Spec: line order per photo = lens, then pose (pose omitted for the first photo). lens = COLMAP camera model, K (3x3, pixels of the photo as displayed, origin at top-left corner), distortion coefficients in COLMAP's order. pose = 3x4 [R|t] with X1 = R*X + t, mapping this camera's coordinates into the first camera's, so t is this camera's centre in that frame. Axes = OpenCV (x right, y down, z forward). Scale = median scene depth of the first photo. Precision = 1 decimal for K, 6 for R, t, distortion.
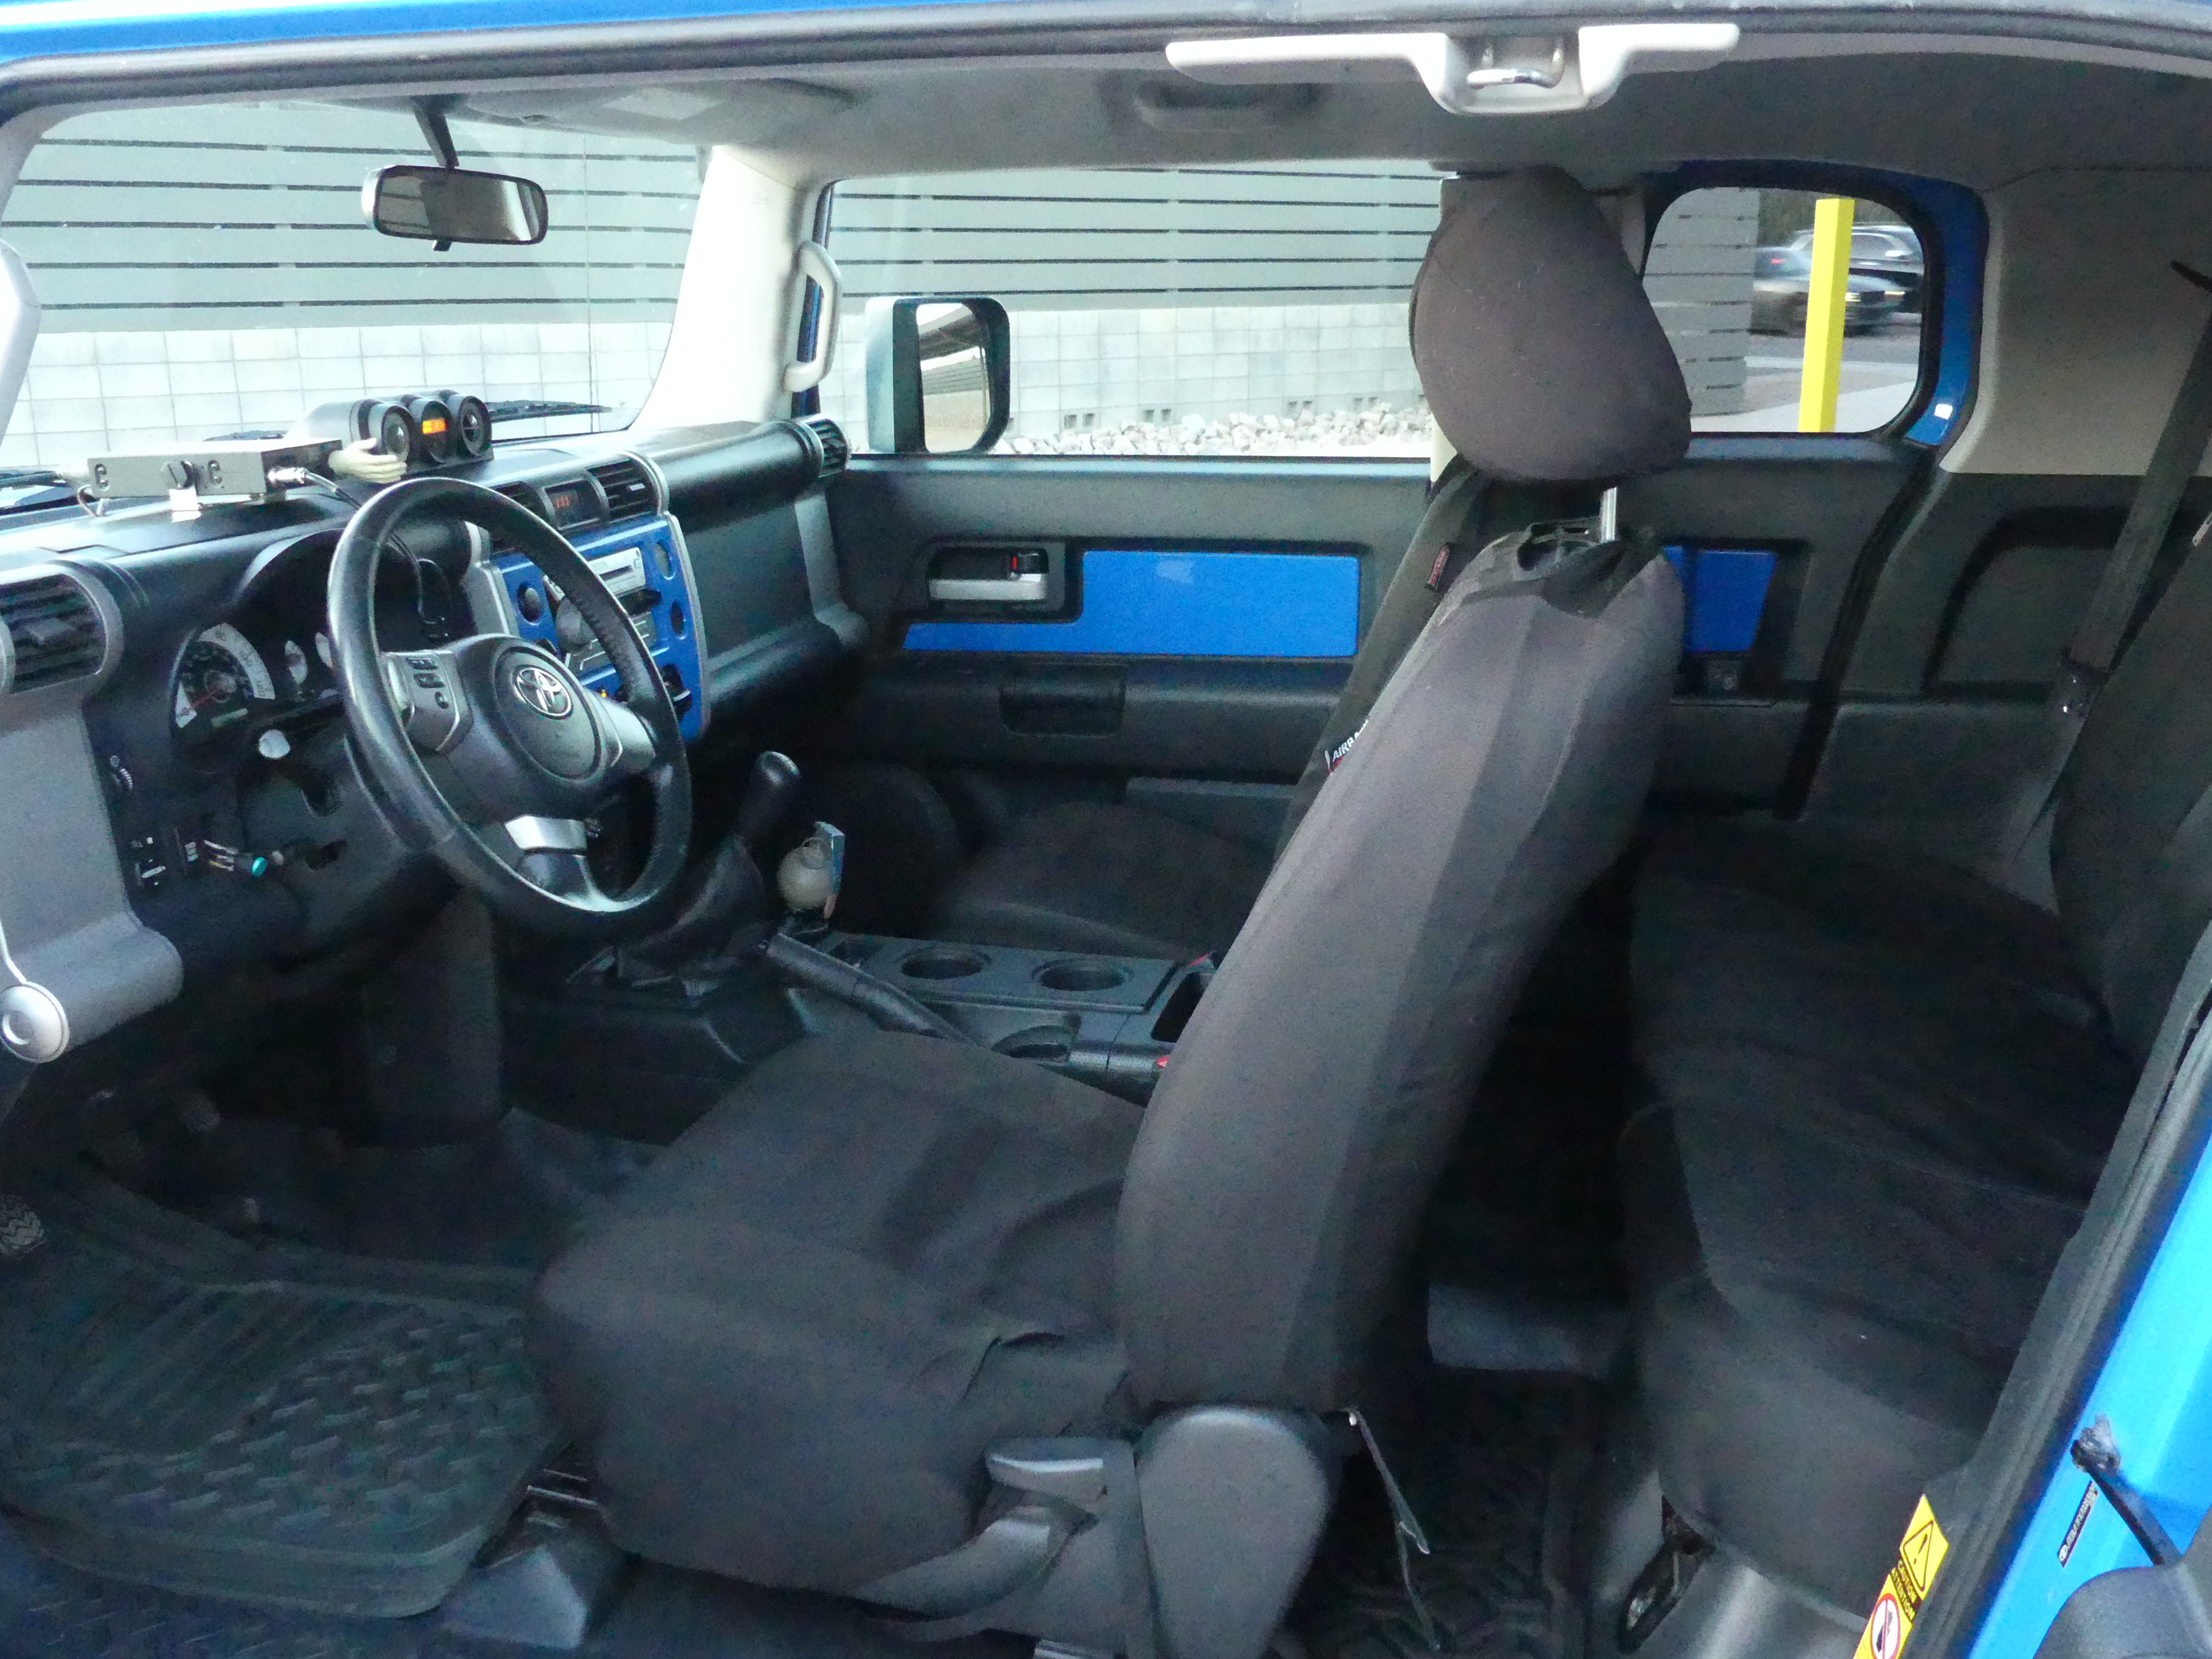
lens RADIAL K [[2011.2, 0, 1104.8], [0, 2011.2, 827.3], [0, 0, 1]] dist [-0.037810, 0.000000]
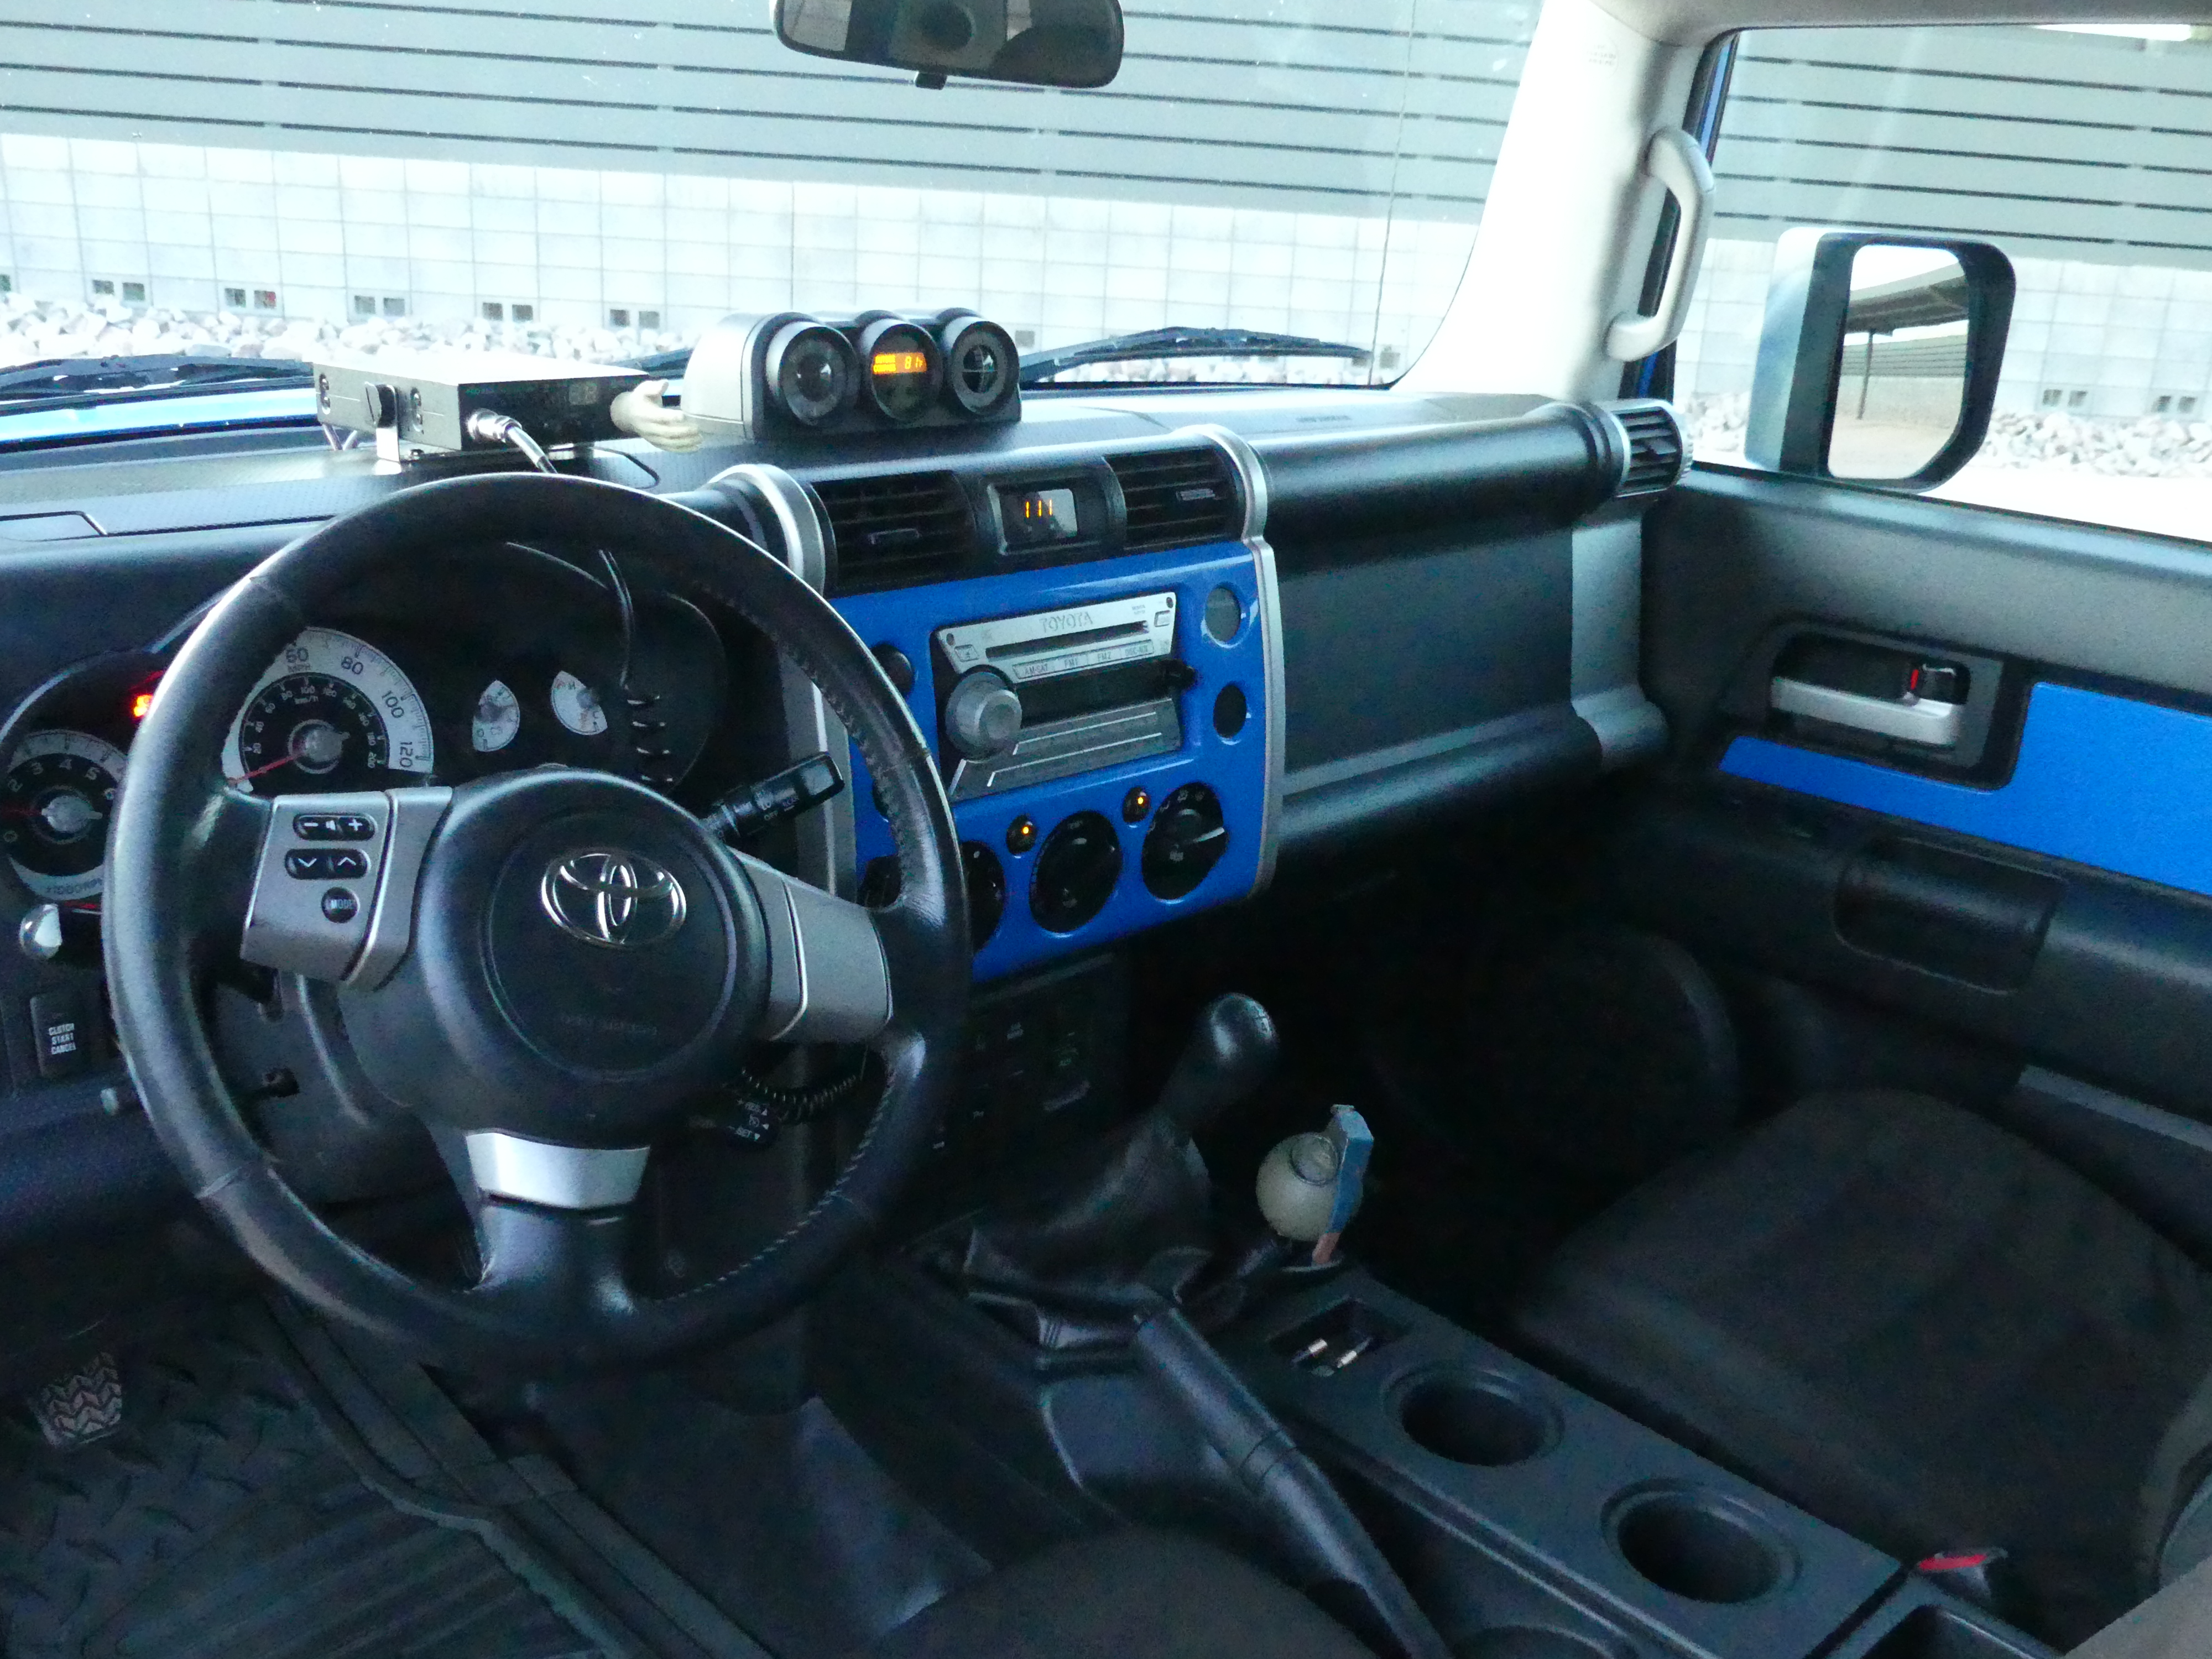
lens RADIAL K [[2011.2, 0, 1104.9], [0, 2011.2, 836.9], [0, 0, 1]] dist [-0.037810, 0.000000]
pose [[0.849290, 0.220517, -0.479666, 0.051907], [-0.199188, 0.975279, 0.095686, -0.098368], [0.488908, 0.014279, 0.872218, 0.363948]]
